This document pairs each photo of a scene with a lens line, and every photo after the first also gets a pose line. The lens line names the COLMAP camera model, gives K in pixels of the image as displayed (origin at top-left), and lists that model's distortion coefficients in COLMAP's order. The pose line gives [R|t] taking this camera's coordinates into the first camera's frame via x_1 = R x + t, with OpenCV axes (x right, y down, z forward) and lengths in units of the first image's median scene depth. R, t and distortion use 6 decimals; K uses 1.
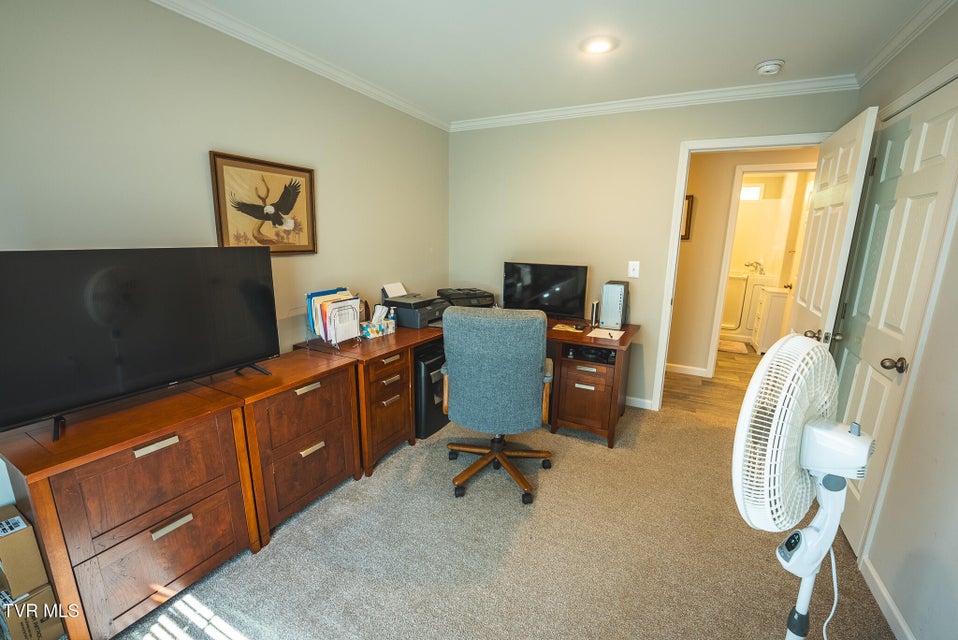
lens RADIAL K [[395.8, 0, 479.0], [0, 395.8, 320.0], [0, 0, 1]] dist [-0.030696, 0.005642]
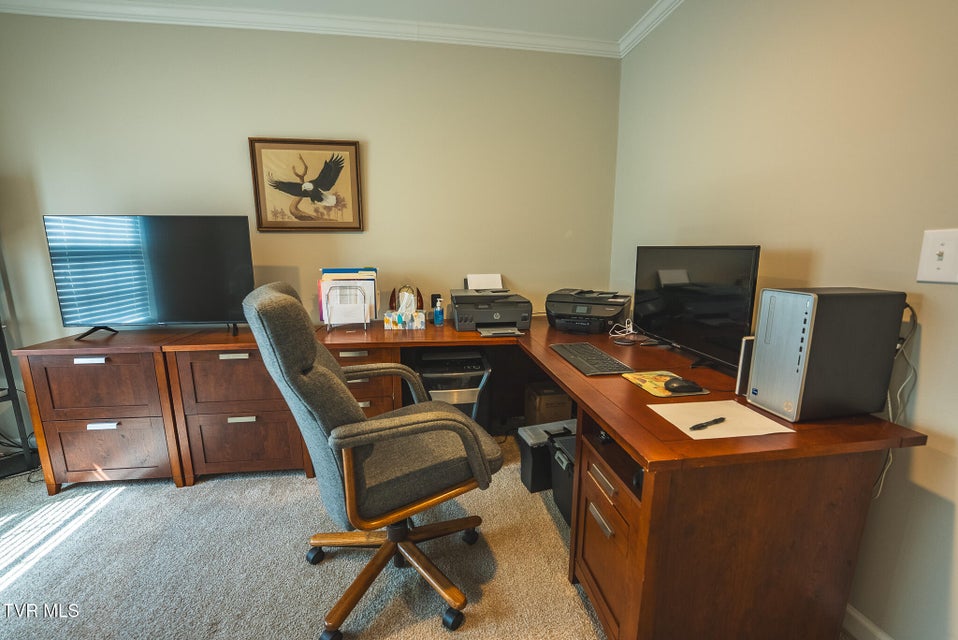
lens RADIAL K [[395.8, 0, 479.0], [0, 395.8, 320.0], [0, 0, 1]] dist [-0.030696, 0.005642]
pose [[0.595231, 0.126115, -0.793596, 0.598537], [-0.158544, 0.986625, 0.037876, -0.042792], [0.787759, 0.103275, 0.607265, 0.750336]]
